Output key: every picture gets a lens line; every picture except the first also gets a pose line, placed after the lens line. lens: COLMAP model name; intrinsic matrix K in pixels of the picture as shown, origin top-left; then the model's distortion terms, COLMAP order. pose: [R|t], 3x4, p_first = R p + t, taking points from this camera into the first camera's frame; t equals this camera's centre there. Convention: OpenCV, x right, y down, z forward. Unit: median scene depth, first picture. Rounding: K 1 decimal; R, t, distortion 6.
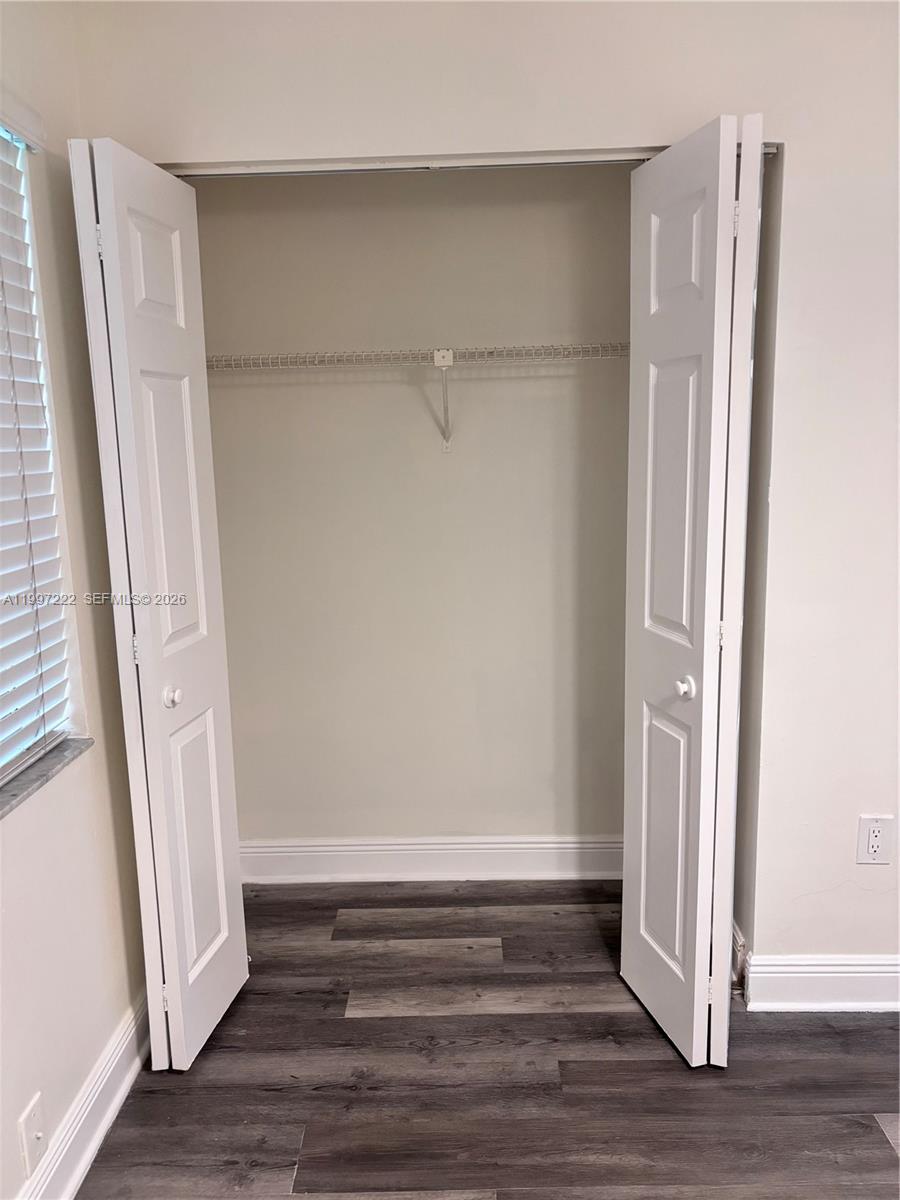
lens RADIAL K [[903.6, 0, 452.0], [0, 903.6, 600.0], [0, 0, 1]] dist [0.030986, -0.036651]
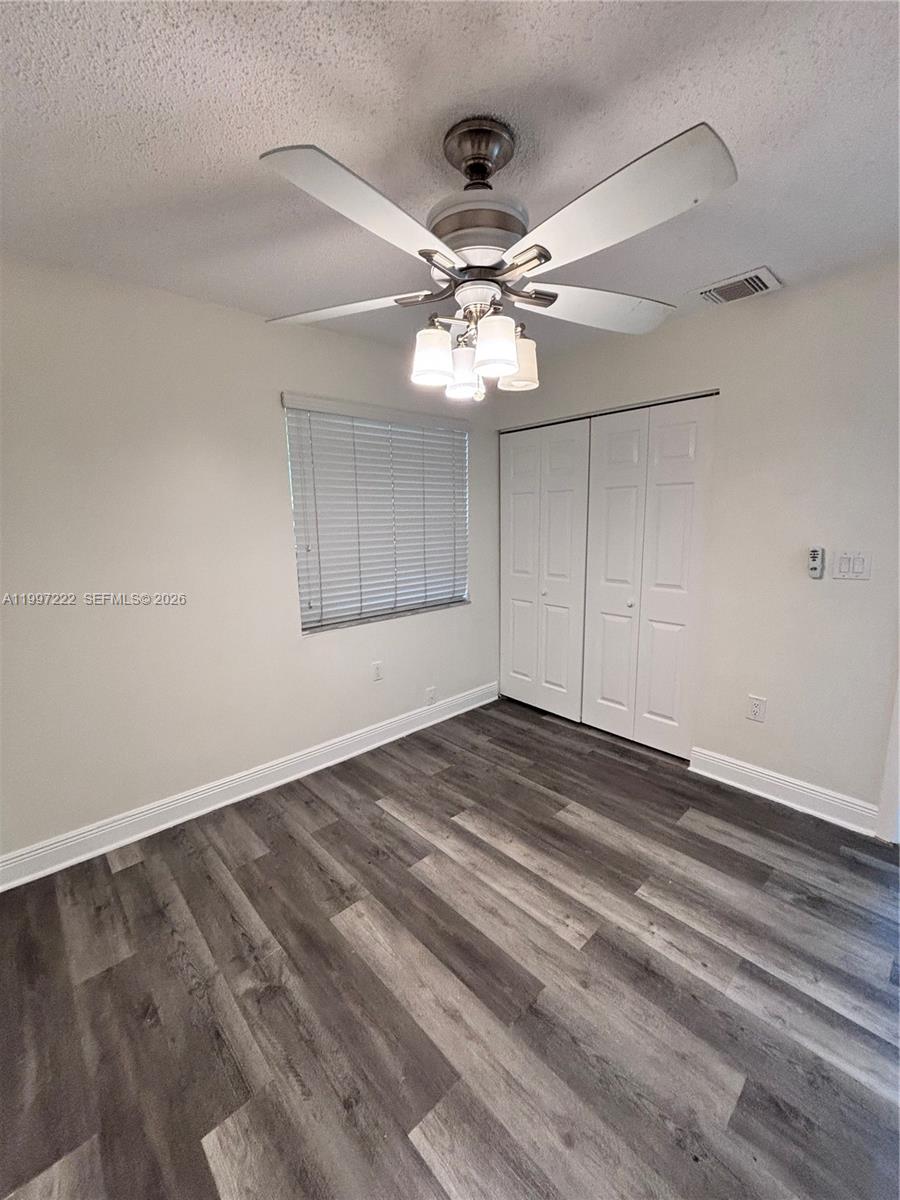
lens RADIAL K [[483.9, 0, 450.6], [0, 483.9, 600.5], [0, 0, 1]] dist [-0.003908, 0.000615]
pose [[0.682303, 0.134391, -0.718611, 0.825444], [-0.127054, 0.989798, 0.064472, 0.042079], [0.719944, 0.047313, 0.692418, -0.300770]]
